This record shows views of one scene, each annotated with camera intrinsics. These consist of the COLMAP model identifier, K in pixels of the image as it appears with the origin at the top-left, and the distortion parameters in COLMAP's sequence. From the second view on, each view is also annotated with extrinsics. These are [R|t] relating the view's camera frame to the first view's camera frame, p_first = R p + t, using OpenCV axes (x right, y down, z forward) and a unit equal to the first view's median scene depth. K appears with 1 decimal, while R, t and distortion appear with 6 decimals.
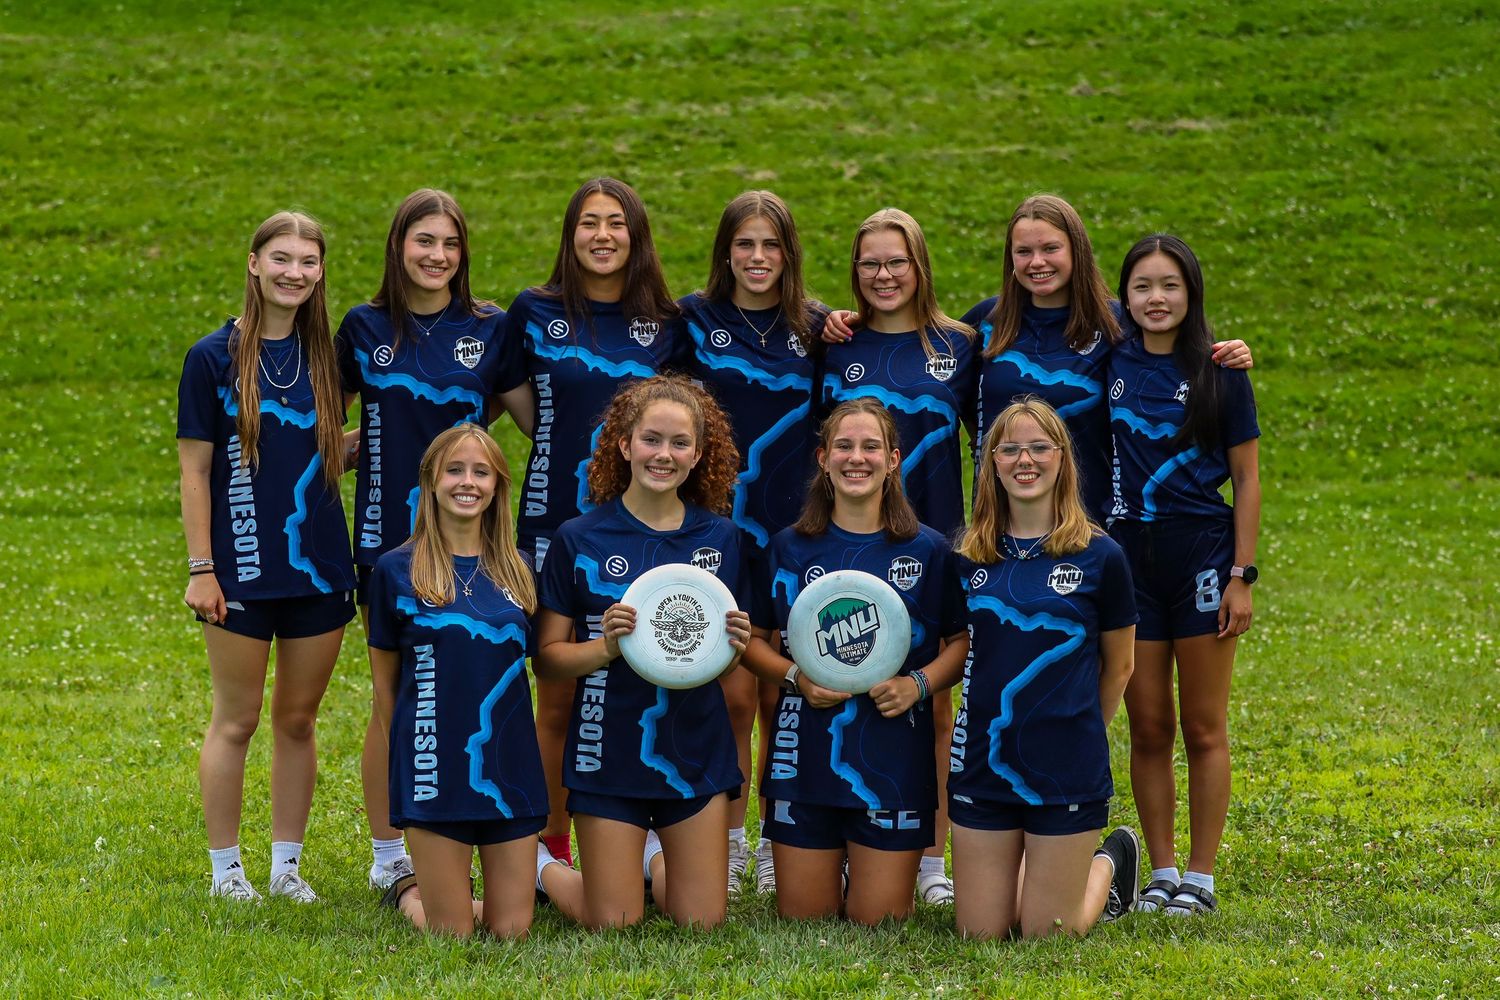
lens RADIAL K [[4921.9, 0, 750.0], [0, 4921.9, 500.0], [0, 0, 1]] dist [-0.163032, -0.603046]
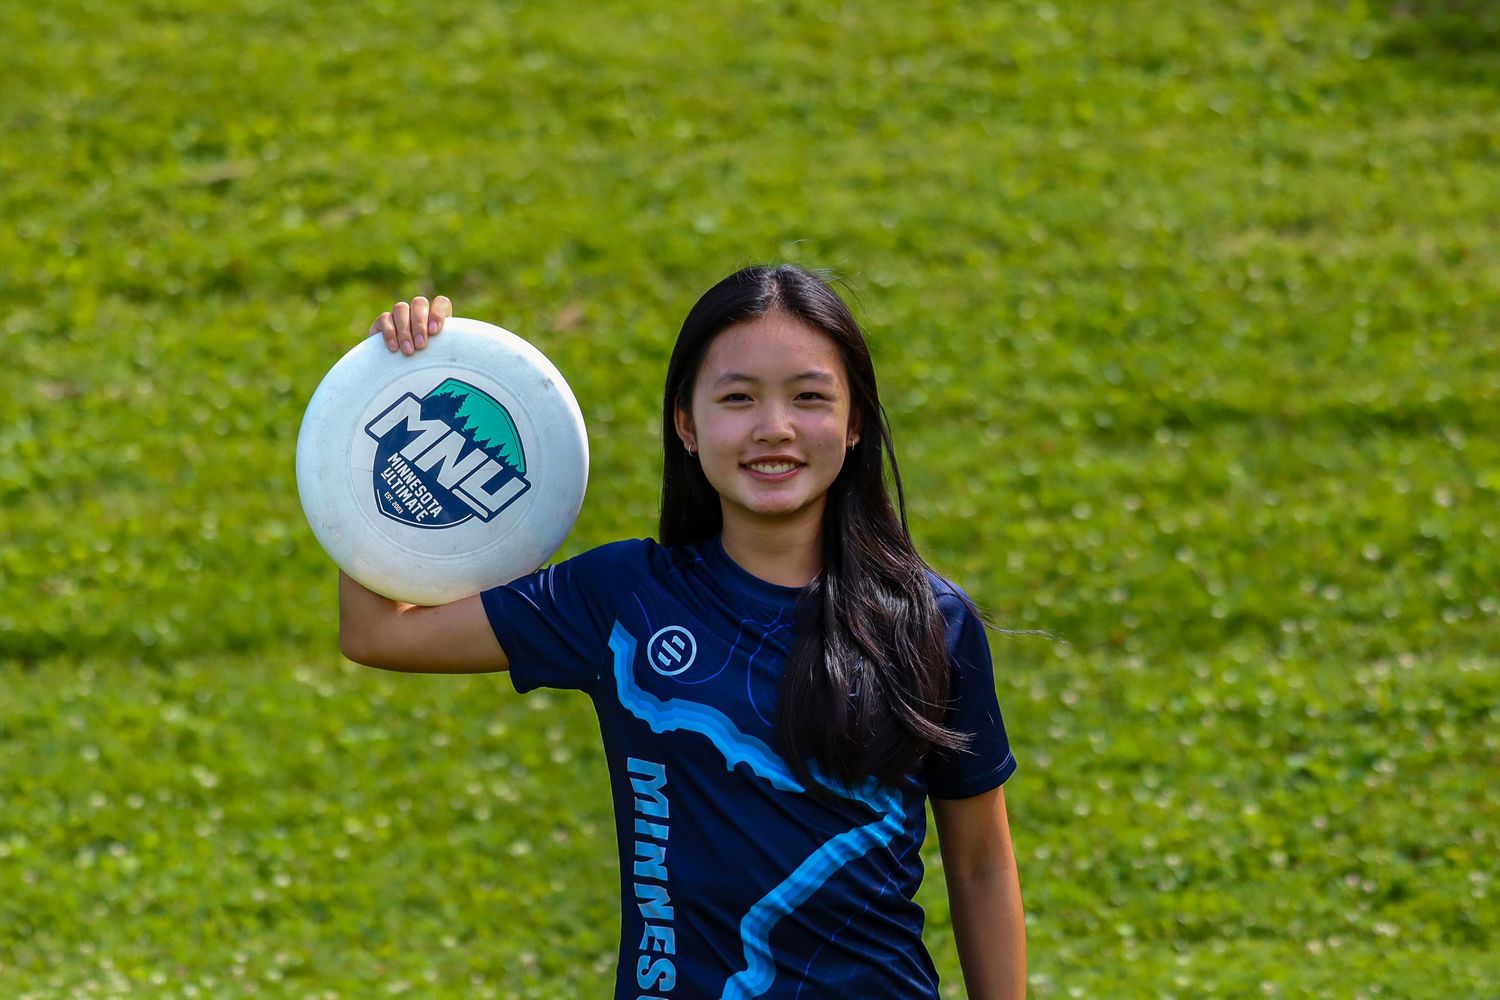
lens RADIAL K [[5702.4, 0, 750.0], [0, 5702.4, 500.0], [0, 0, 1]] dist [0.035842, -2.879171]
pose [[0.989504, -0.012281, -0.143983, -0.032927], [0.009697, 0.999779, -0.018640, -0.024052], [0.144180, 0.017048, 0.989405, 0.485995]]
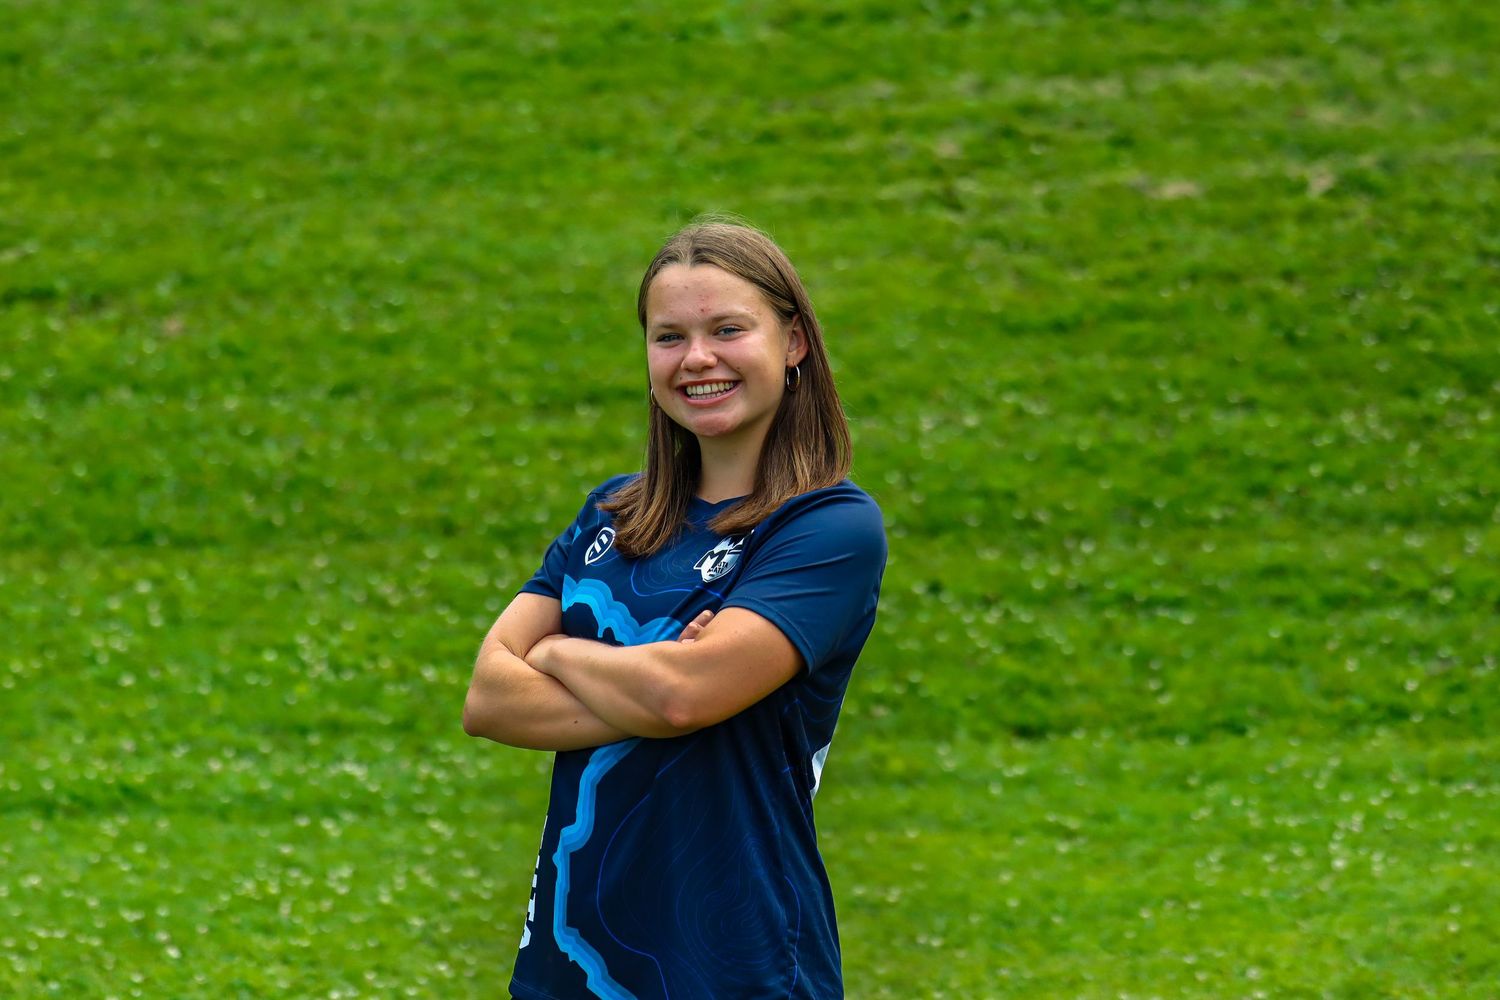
lens RADIAL K [[5027.8, 0, 753.5], [0, 5027.8, 796.1], [0, 0, 1]] dist [-0.168090, 0.047730]
pose [[0.997094, -0.004978, -0.076022, -0.002935], [0.008310, 0.999016, 0.043572, -0.017981], [0.075730, -0.044077, 0.996154, 0.366072]]
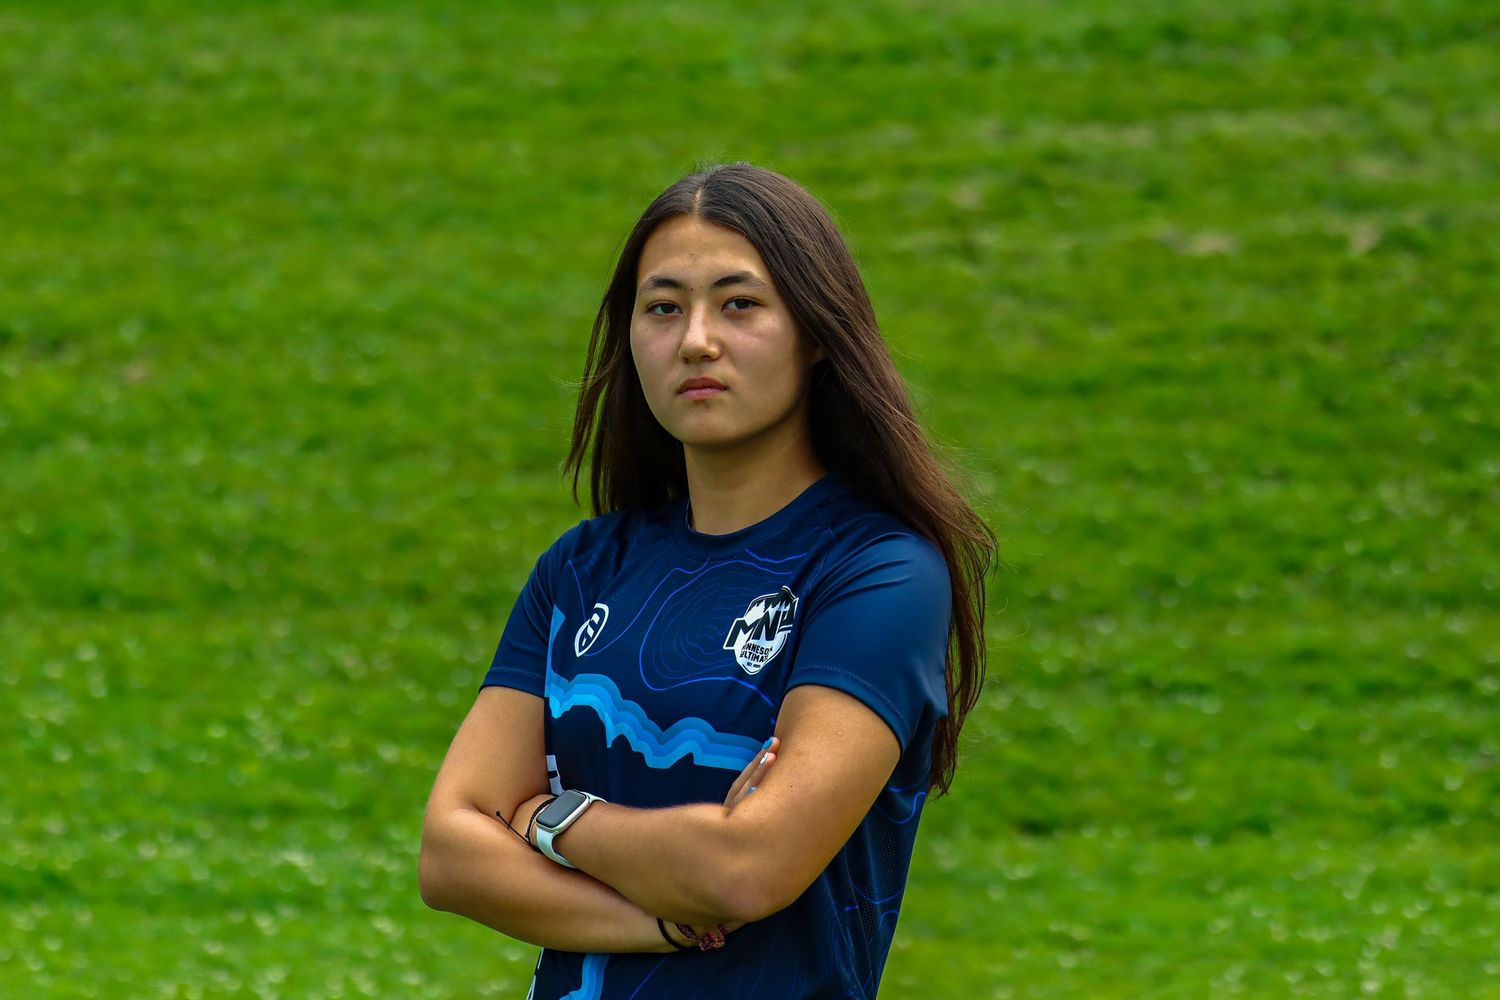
lens RADIAL K [[5027.8, 0, 753.5], [0, 5027.8, 796.1], [0, 0, 1]] dist [-0.168090, 0.047730]
pose [[0.996423, 0.010877, -0.083800, -0.000878], [-0.008139, 0.999424, 0.032949, -0.020170], [0.084111, -0.032149, 0.995938, 0.404347]]
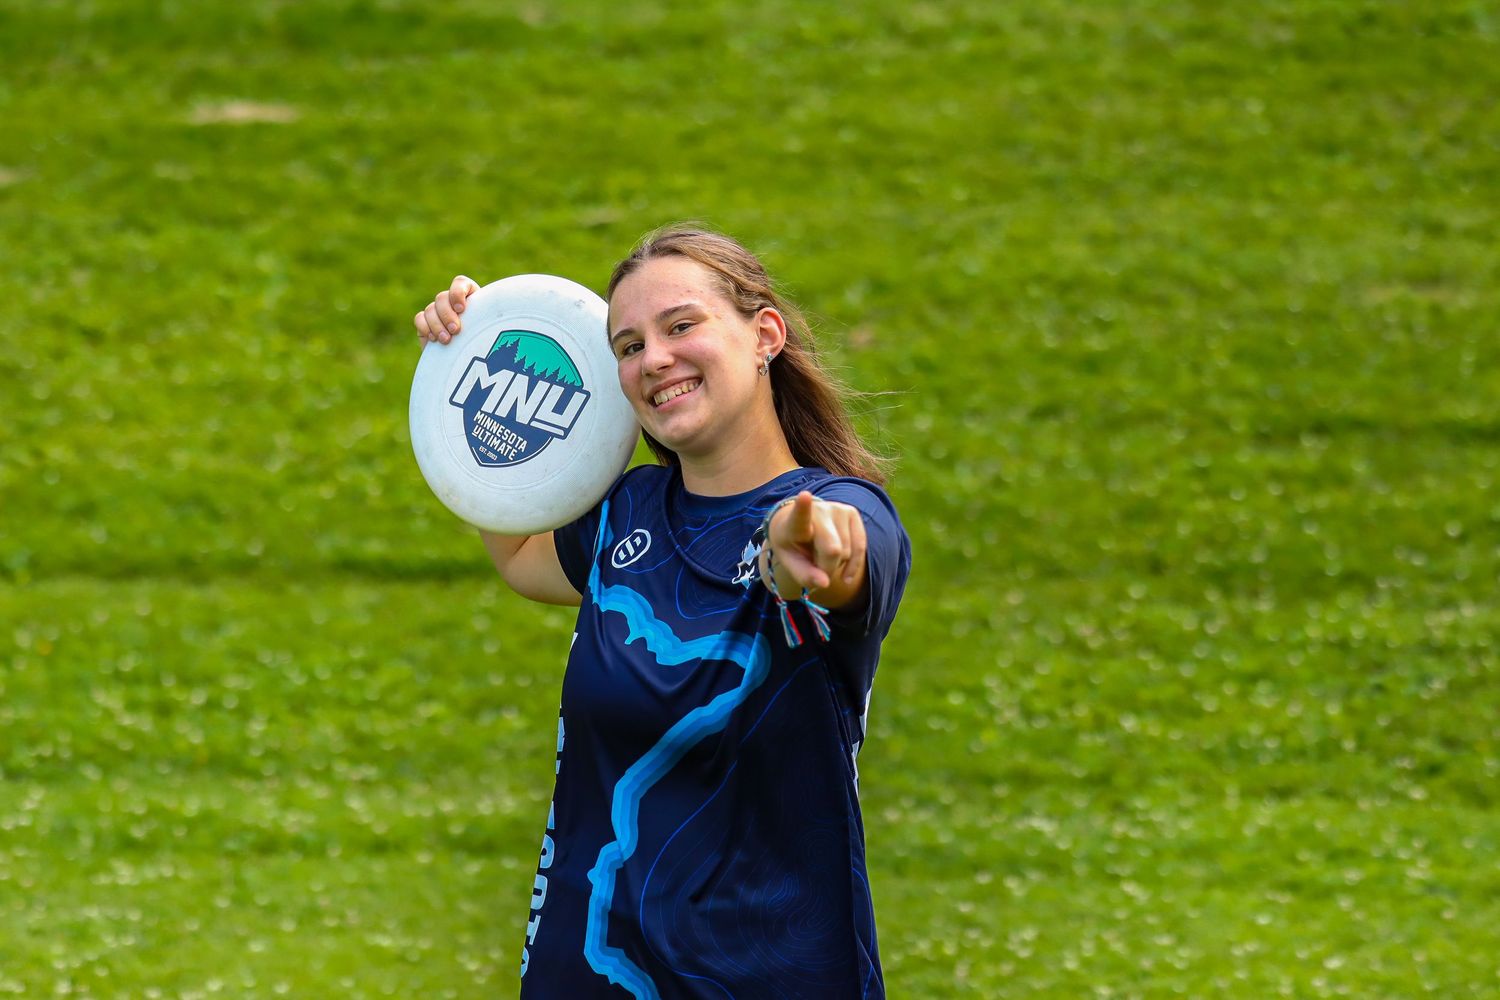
lens RADIAL K [[5702.4, 0, 750.0], [0, 5702.4, 500.0], [0, 0, 1]] dist [0.035842, -2.879171]
pose [[0.977897, 0.015430, -0.208515, 0.000993], [-0.020398, 0.999557, -0.021694, -0.017026], [0.208088, 0.025468, 0.977778, 0.347775]]
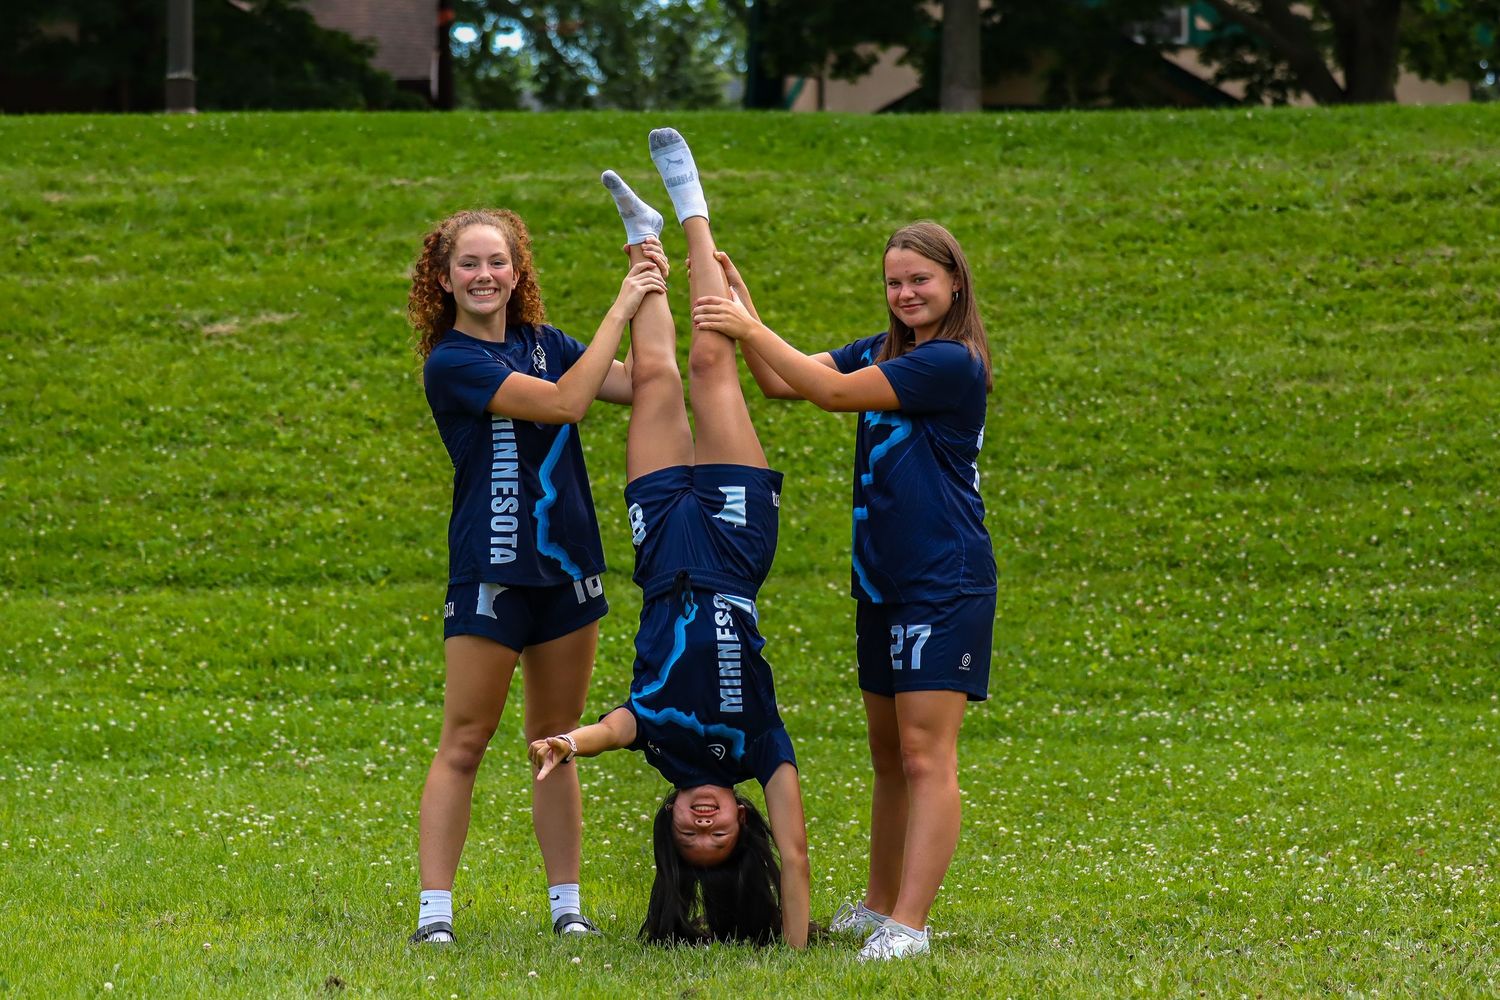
lens RADIAL K [[4921.9, 0, 750.0], [0, 4921.9, 500.0], [0, 0, 1]] dist [-0.163032, -0.603046]
pose [[0.991998, -0.002902, -0.126224, -0.047689], [-0.005099, 0.997999, -0.063019, 0.011714], [0.126154, 0.063158, 0.989998, 0.204850]]
